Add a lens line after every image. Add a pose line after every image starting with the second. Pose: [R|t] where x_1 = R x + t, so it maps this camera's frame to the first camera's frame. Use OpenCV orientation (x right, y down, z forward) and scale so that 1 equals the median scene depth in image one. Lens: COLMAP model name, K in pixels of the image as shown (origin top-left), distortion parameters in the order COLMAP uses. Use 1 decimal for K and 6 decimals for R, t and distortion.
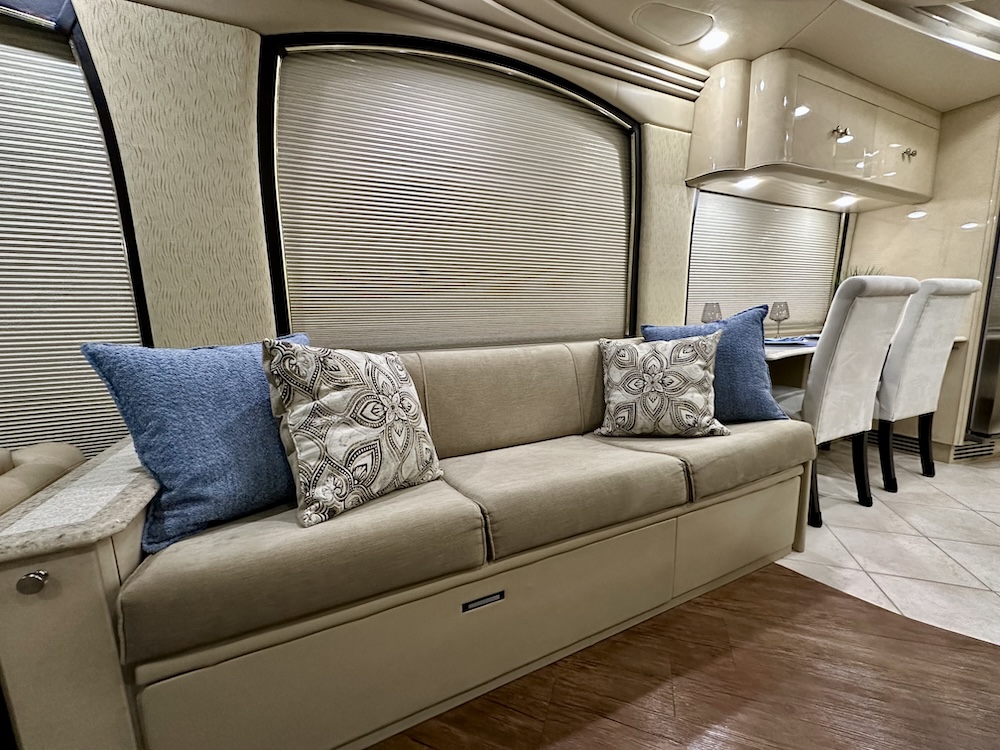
lens RADIAL K [[398.3, 0, 499.2], [0, 398.3, 374.6], [0, 0, 1]] dist [-0.003393, 0.000342]
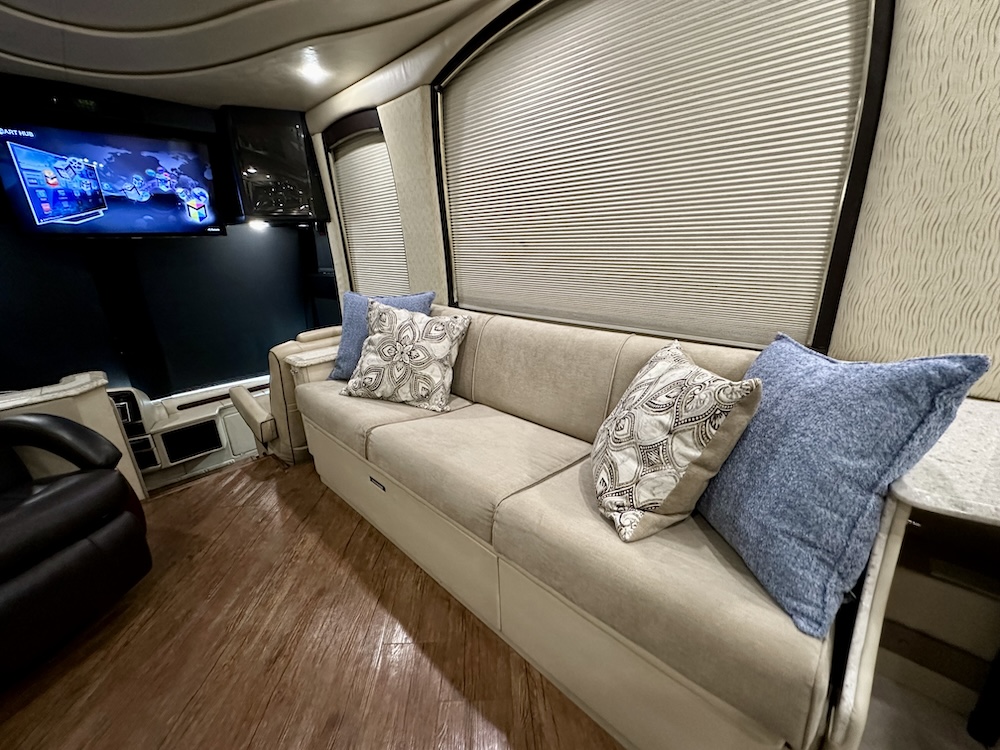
lens RADIAL K [[400.9, 0, 500.0], [0, 400.9, 375.0], [0, 0, 1]] dist [-0.003306, 0.000092]
pose [[0.357604, 0.309813, -0.880986, 0.892312], [-0.116924, 0.950797, 0.286902, -0.227308], [0.926525, 0.000411, 0.376233, 0.539290]]
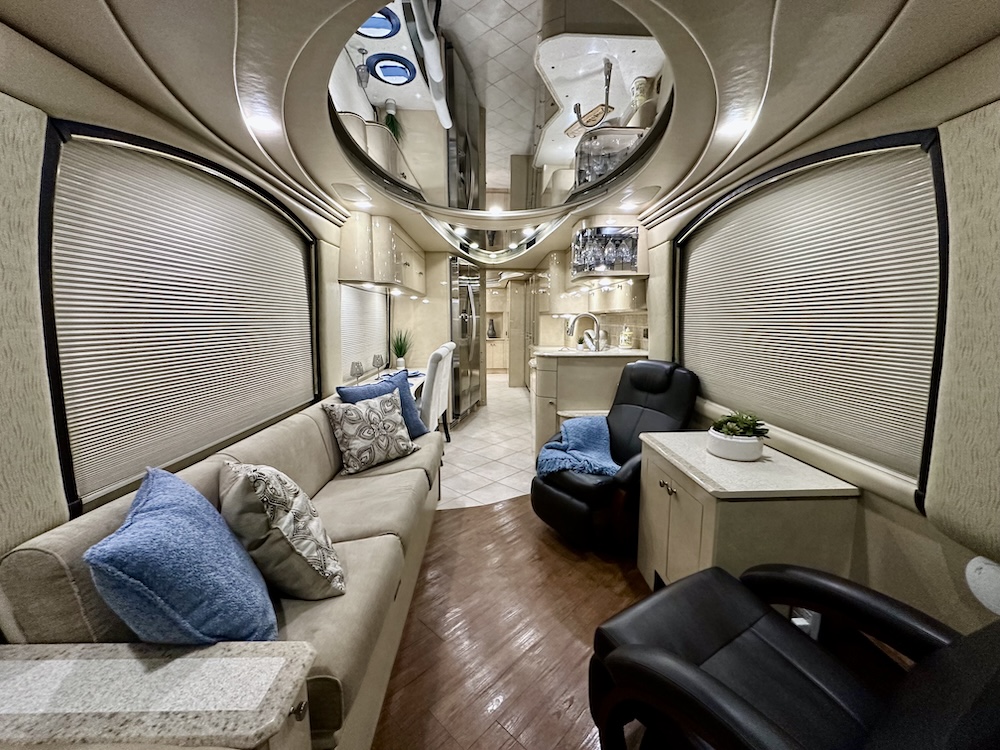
lens RADIAL K [[399.7, 0, 499.4], [0, 399.7, 375.6], [0, 0, 1]] dist [-0.002900, 0.000274]
pose [[0.403981, -0.106478, 0.908549, -0.799101], [0.125233, 0.990289, 0.060373, -0.217488], [-0.906155, 0.089390, 0.413392, -0.082712]]
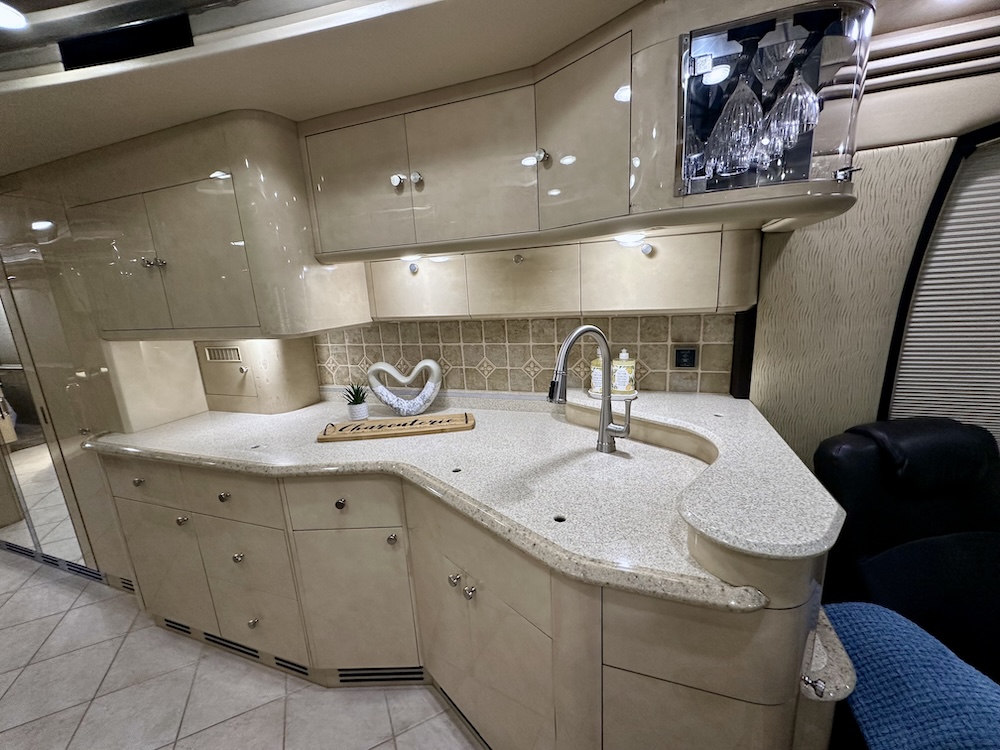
lens RADIAL K [[399.7, 0, 499.4], [0, 399.7, 375.6], [0, 0, 1]] dist [-0.002900, 0.000274]
pose [[-0.710174, -0.092149, 0.697969, 1.089132], [0.171907, 0.938691, 0.298844, -0.538829], [-0.682715, 0.332217, -0.650793, 1.015777]]
